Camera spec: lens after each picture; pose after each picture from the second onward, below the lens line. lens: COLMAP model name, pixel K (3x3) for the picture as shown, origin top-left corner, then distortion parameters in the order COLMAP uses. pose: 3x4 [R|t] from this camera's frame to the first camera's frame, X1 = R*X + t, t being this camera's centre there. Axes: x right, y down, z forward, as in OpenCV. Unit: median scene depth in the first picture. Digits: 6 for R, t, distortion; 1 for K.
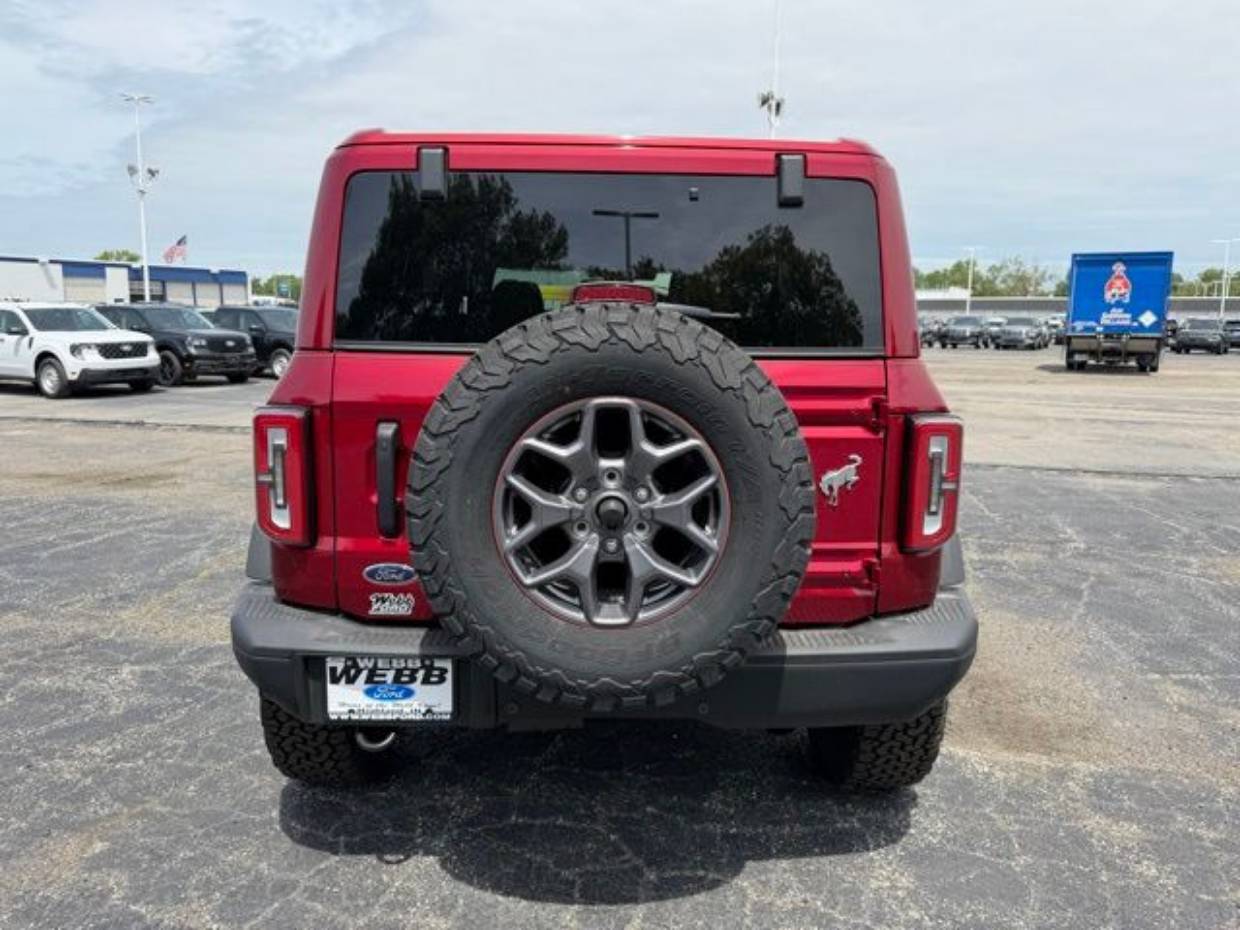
lens RADIAL K [[879.9, 0, 623.0], [0, 879.9, 464.8], [0, 0, 1]] dist [0.000618, -0.003191]
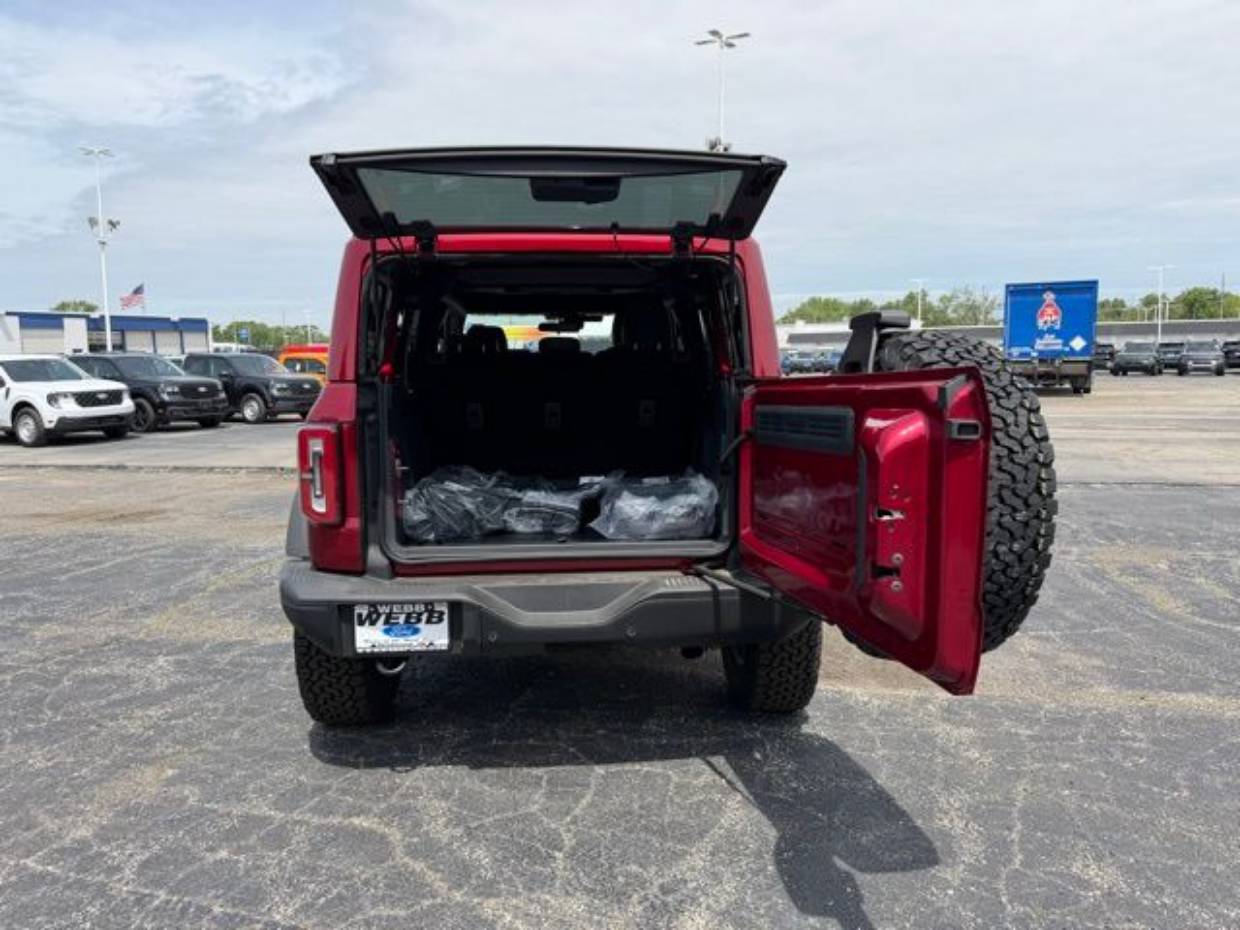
lens RADIAL K [[871.6, 0, 620.0], [0, 871.6, 465.0], [0, 0, 1]] dist [0.039734, -0.055409]
pose [[0.998903, -0.029813, 0.036098, 0.017326], [0.031258, 0.998704, -0.040167, 0.037646], [-0.034854, 0.041251, 0.998541, -0.208582]]
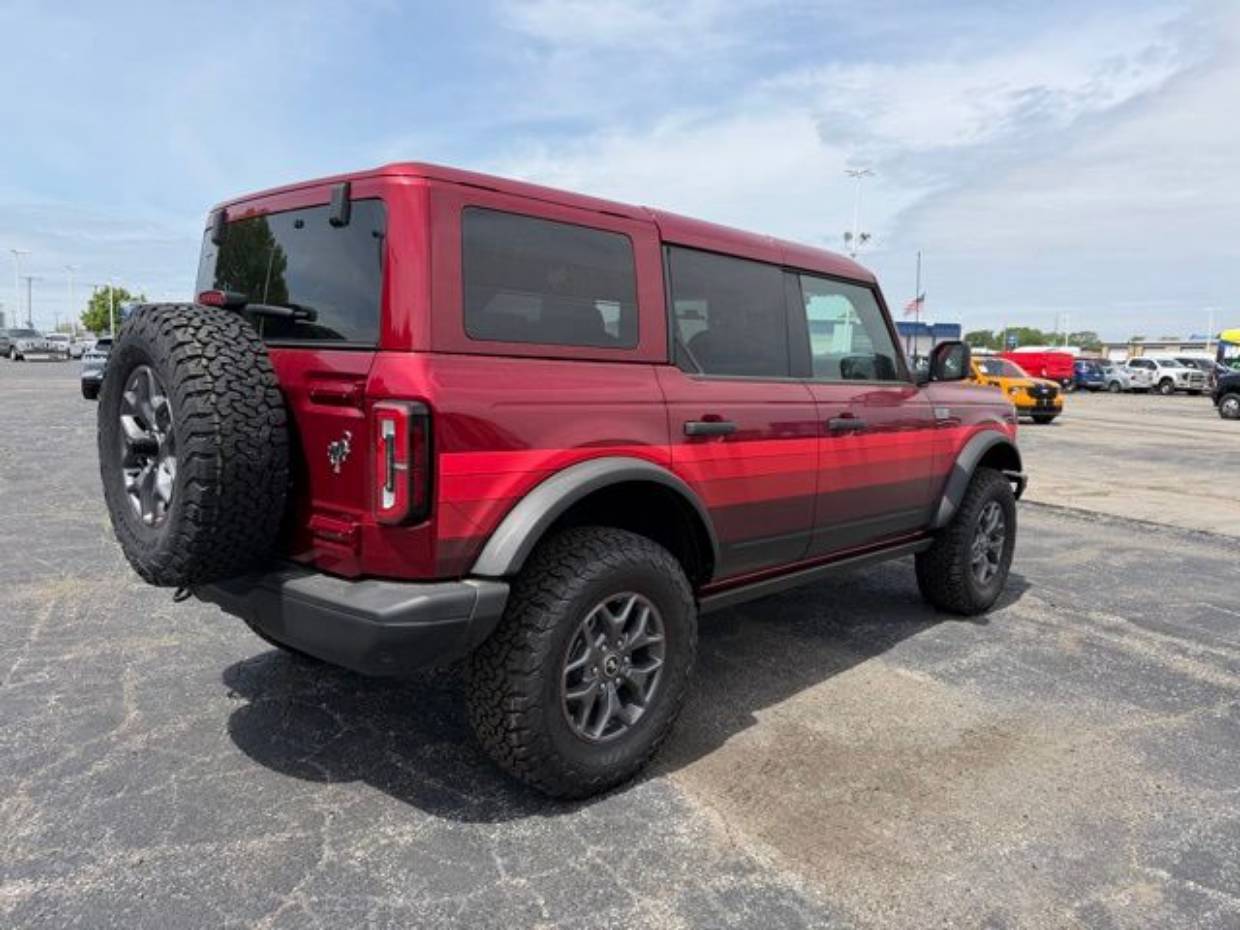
lens RADIAL K [[886.3, 0, 623.6], [0, 886.3, 445.9], [0, 0, 1]] dist [0.006946, -0.001154]
pose [[0.712008, 0.075793, -0.698069, 0.752769], [-0.131725, 0.990925, -0.026765, -0.002574], [0.689706, 0.111010, 0.715530, 0.221808]]
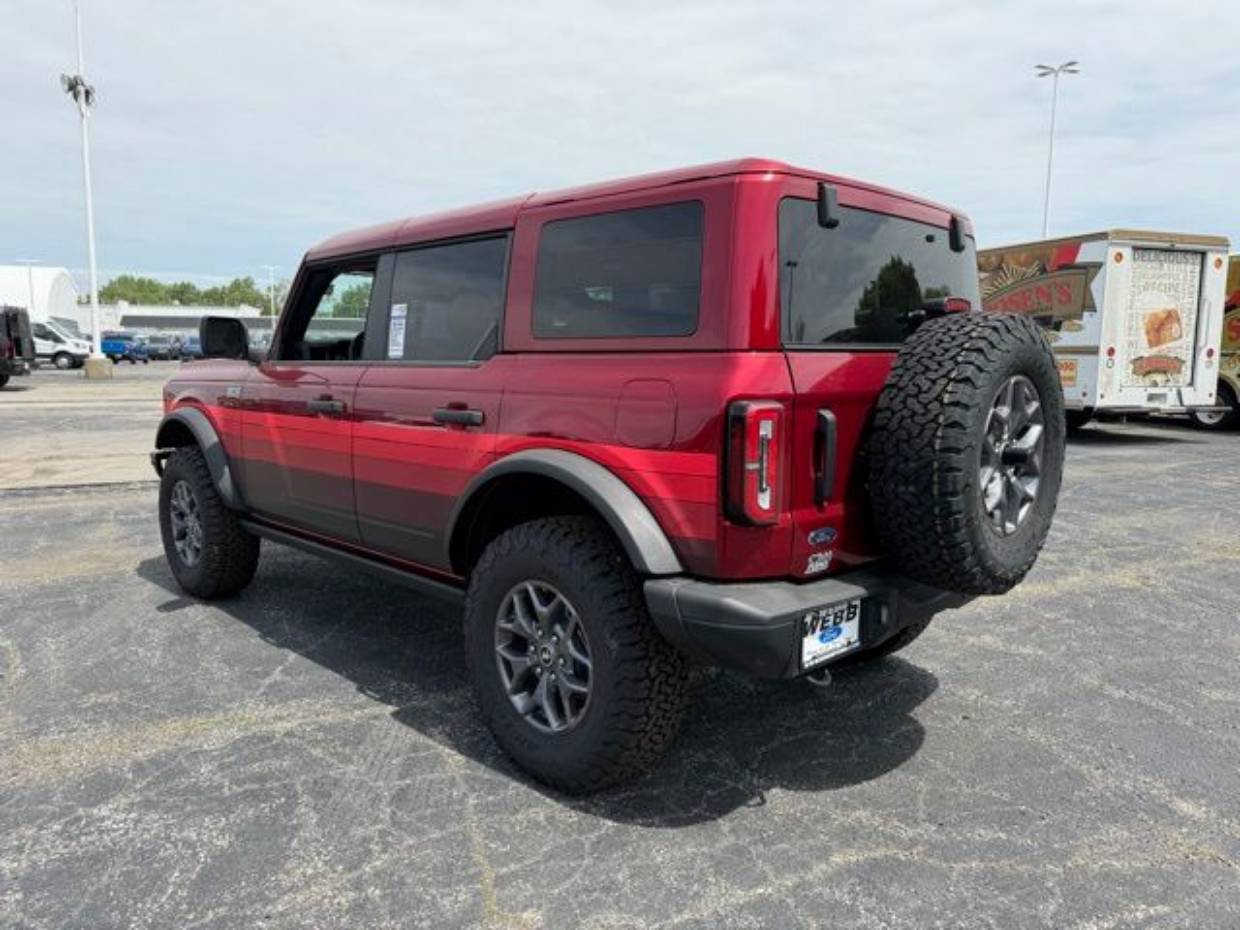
lens RADIAL K [[871.6, 0, 620.0], [0, 871.6, 465.0], [0, 0, 1]] dist [0.039734, -0.055409]
pose [[0.719510, -0.095384, 0.687901, -0.710769], [0.109001, 0.993757, 0.023784, -0.017211], [-0.685875, 0.057869, 0.725415, 0.177519]]
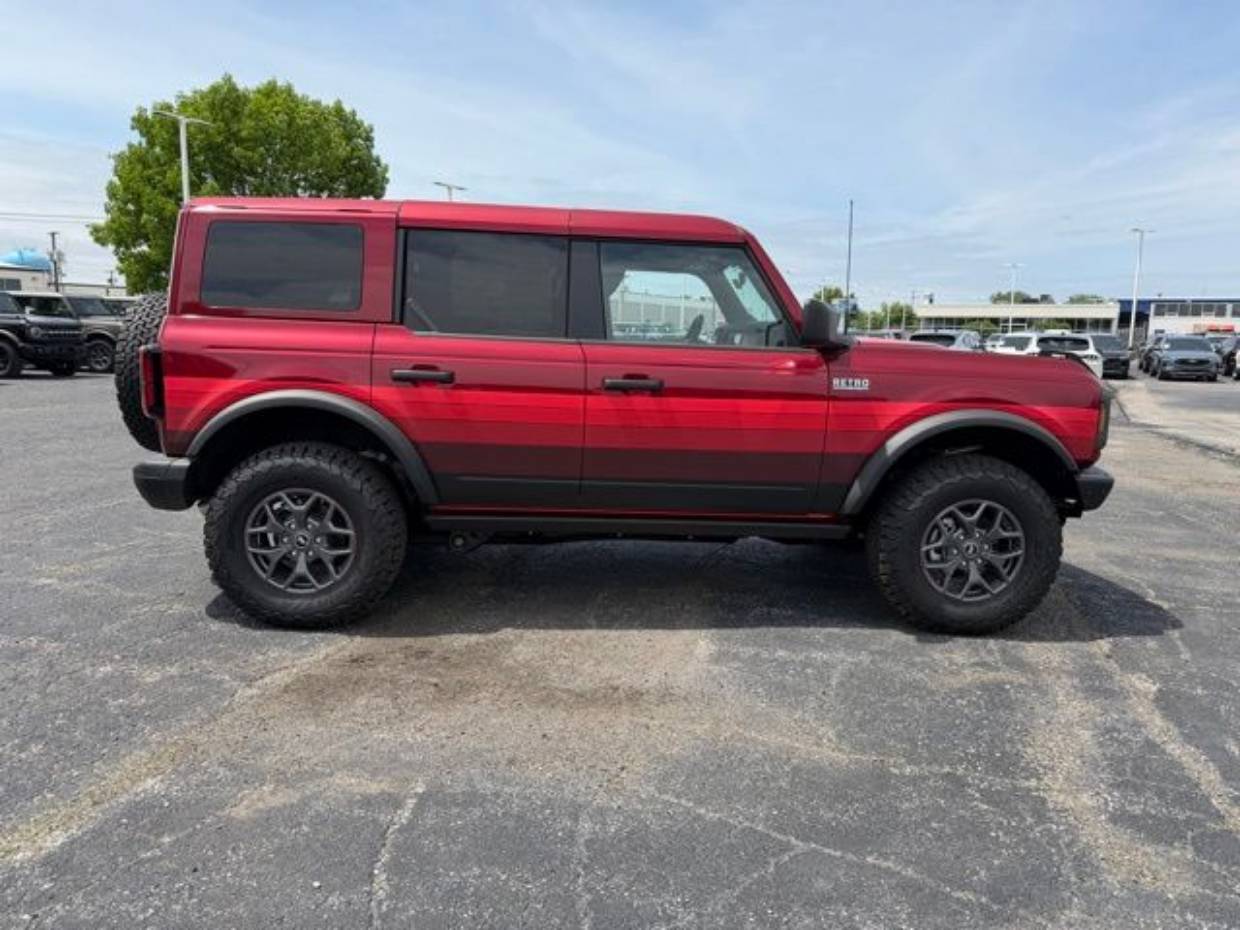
lens RADIAL K [[871.6, 0, 620.0], [0, 871.6, 465.0], [0, 0, 1]] dist [0.039734, -0.055409]
pose [[0.032278, 0.145525, -0.988828, 1.254678], [-0.186690, 0.972809, 0.137073, -0.134549], [0.981888, 0.180180, 0.058568, 1.065270]]
